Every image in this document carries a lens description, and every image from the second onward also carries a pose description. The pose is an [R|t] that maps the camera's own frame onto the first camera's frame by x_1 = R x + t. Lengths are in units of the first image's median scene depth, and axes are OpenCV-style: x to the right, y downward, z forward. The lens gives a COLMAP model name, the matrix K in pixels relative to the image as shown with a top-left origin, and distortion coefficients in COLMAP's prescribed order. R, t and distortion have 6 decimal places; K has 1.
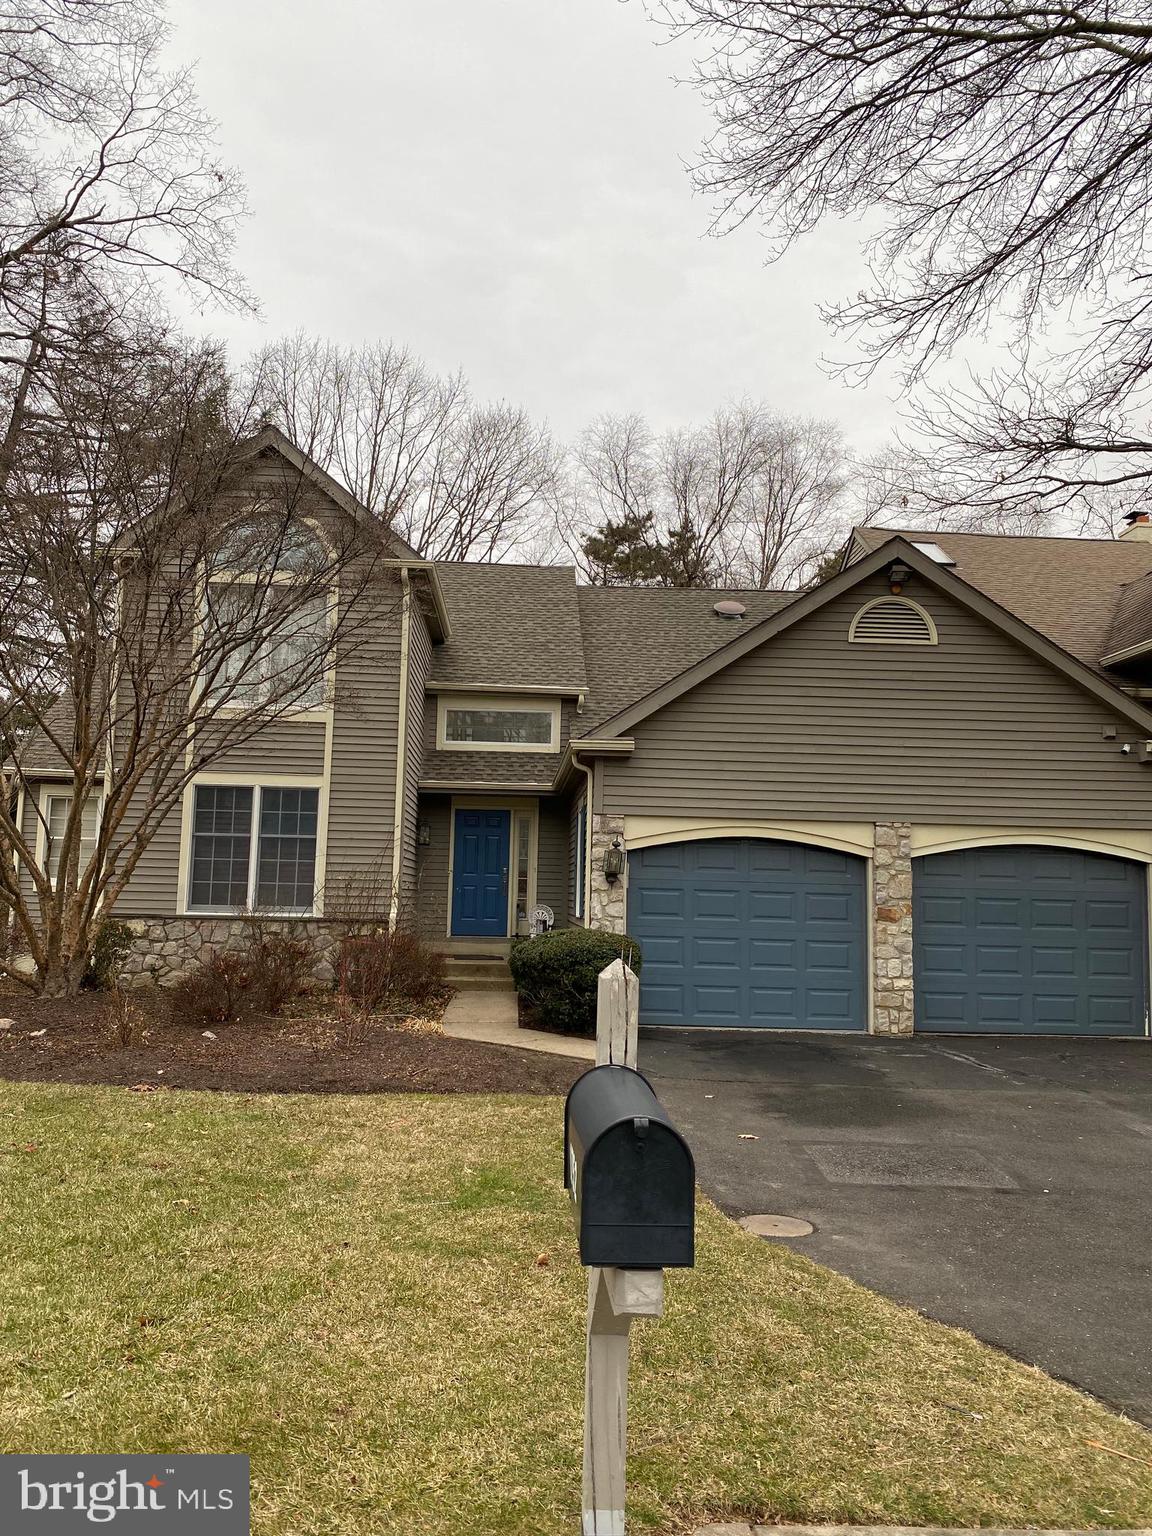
lens RADIAL K [[1191.2, 0, 531.6], [0, 1191.2, 767.3], [0, 0, 1]] dist [0.078035, -0.112939]
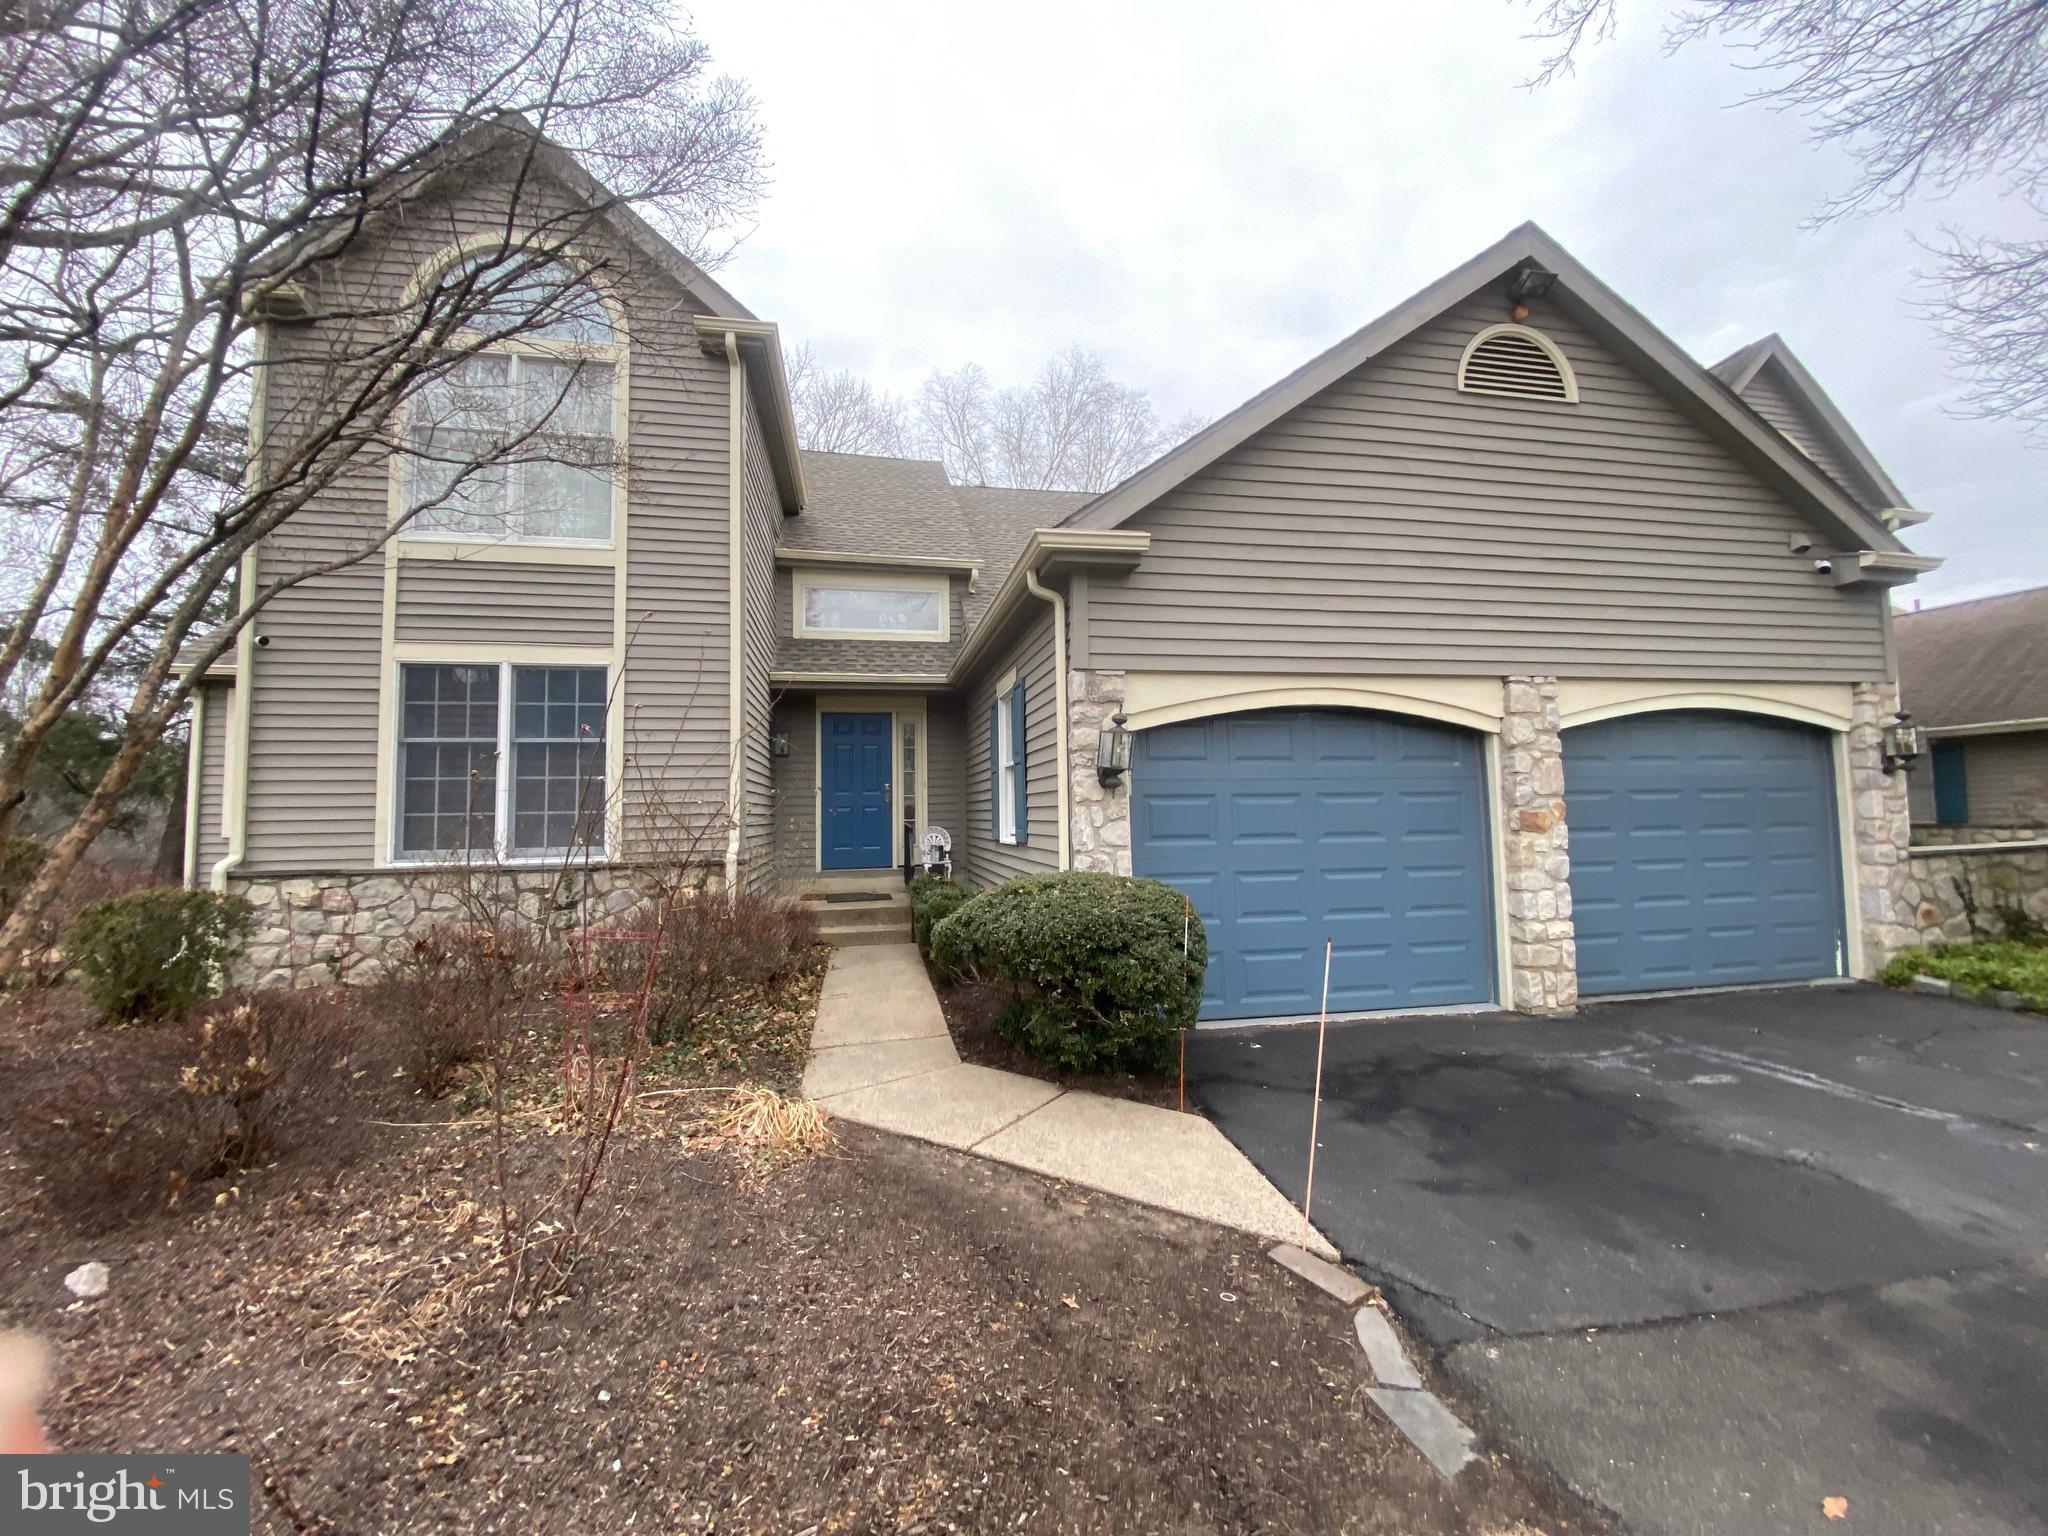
lens RADIAL K [[834.9, 0, 1024.0], [0, 834.9, 768.0], [0, 0, 1]] dist [0.012781, -0.000058]
pose [[0.983989, -0.031547, 0.175415, -0.036085], [0.022065, 0.998201, 0.055744, 0.053809], [-0.176858, -0.050981, 0.982915, 0.514929]]
